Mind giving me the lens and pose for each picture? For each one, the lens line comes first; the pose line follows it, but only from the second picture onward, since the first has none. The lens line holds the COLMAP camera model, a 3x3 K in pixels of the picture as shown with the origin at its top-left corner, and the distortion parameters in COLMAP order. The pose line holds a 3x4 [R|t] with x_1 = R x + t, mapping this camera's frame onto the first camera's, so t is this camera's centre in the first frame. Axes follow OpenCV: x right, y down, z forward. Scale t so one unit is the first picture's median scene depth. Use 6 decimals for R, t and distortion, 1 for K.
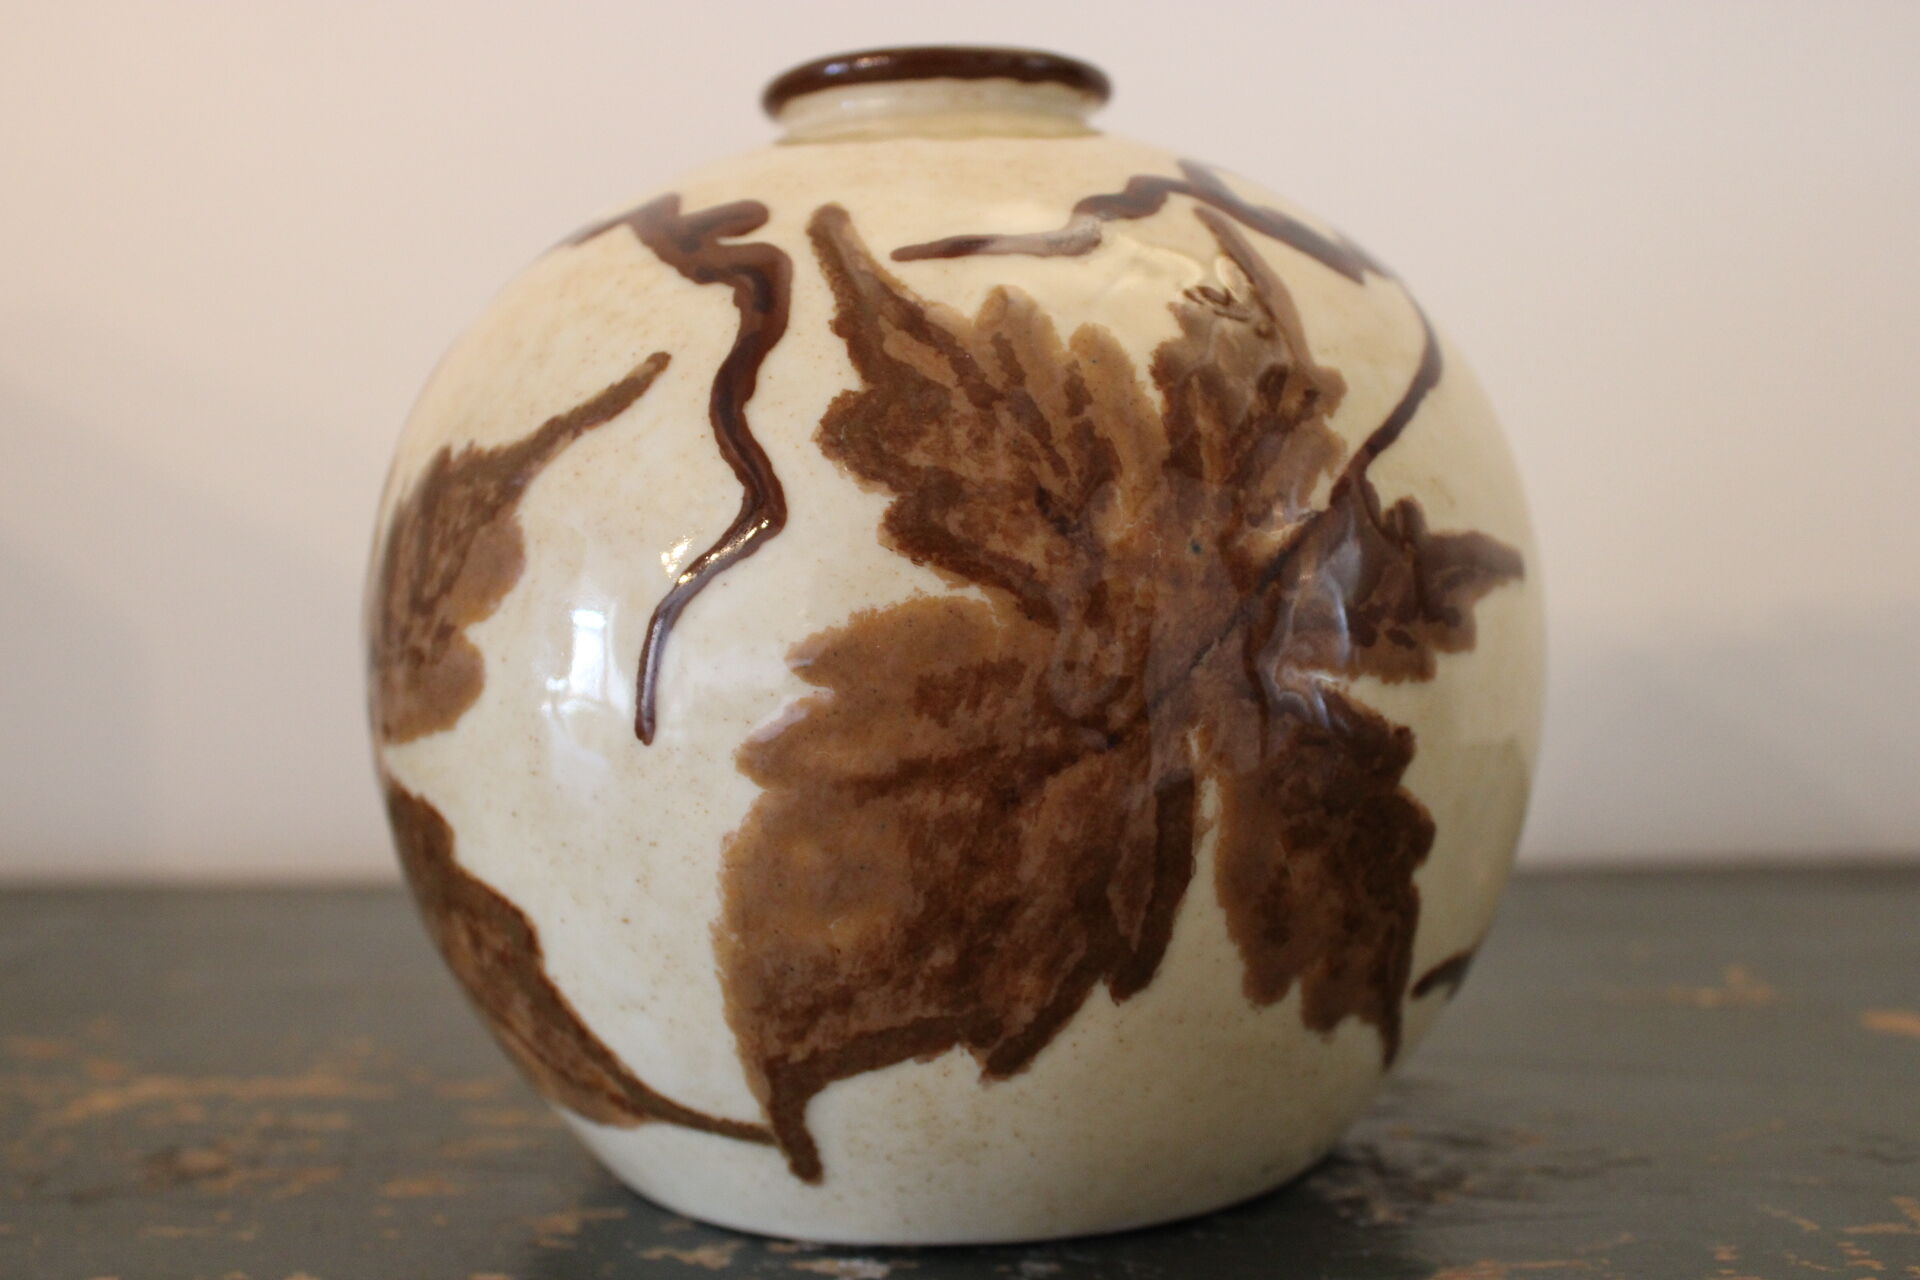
lens RADIAL K [[2216.7, 0, 960.0], [0, 2216.7, 640.0], [0, 0, 1]] dist [-0.227811, -0.003377]
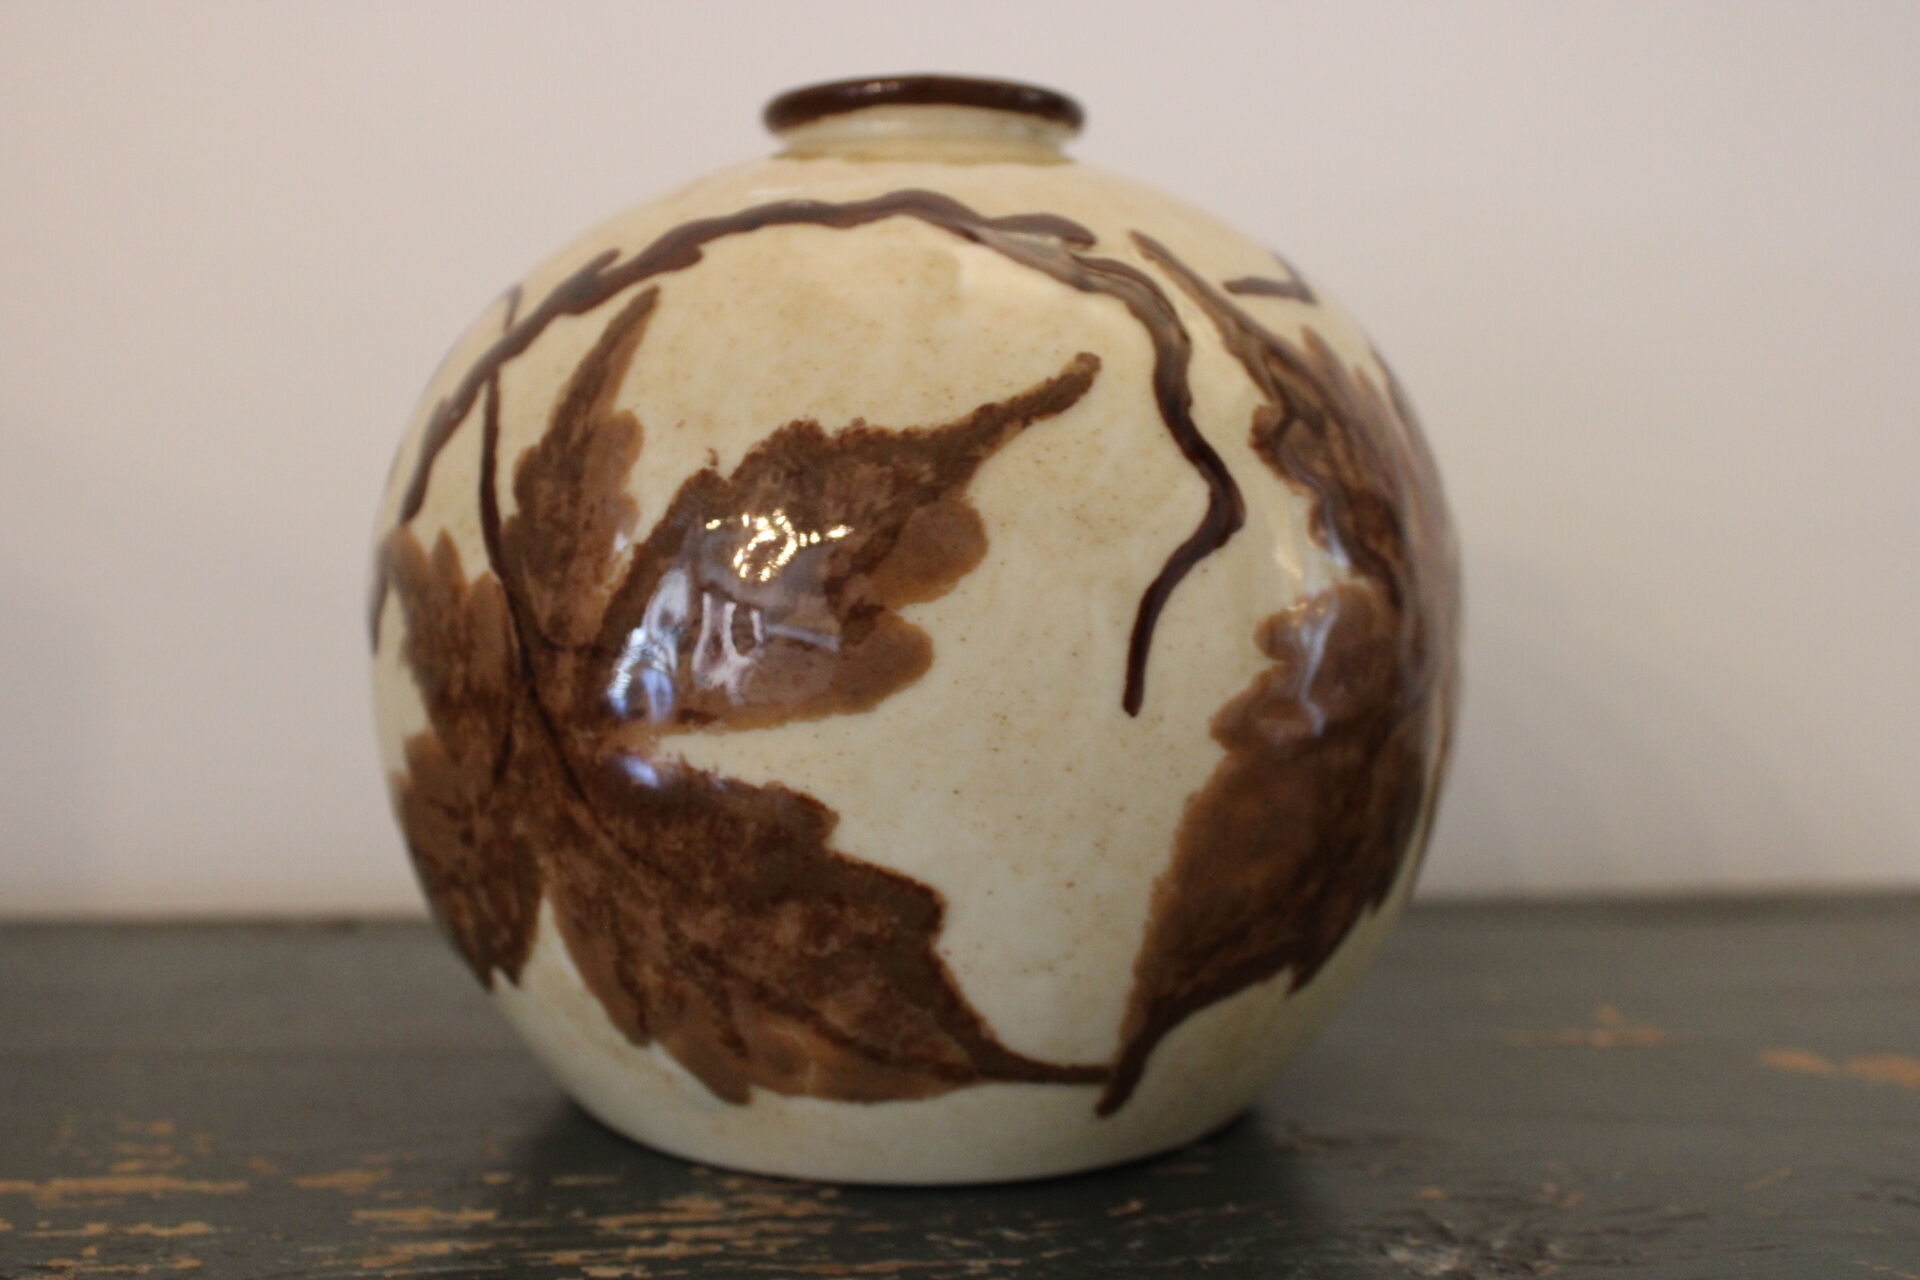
lens RADIAL K [[2364.7, 0, 960.0], [0, 2364.7, 640.0], [0, 0, 1]] dist [-0.297510, -0.001787]
pose [[0.725779, -0.003663, 0.687918, -1.002108], [0.001753, 0.999992, 0.003475, 0.005485], [-0.687925, -0.001317, 0.725780, 0.214716]]
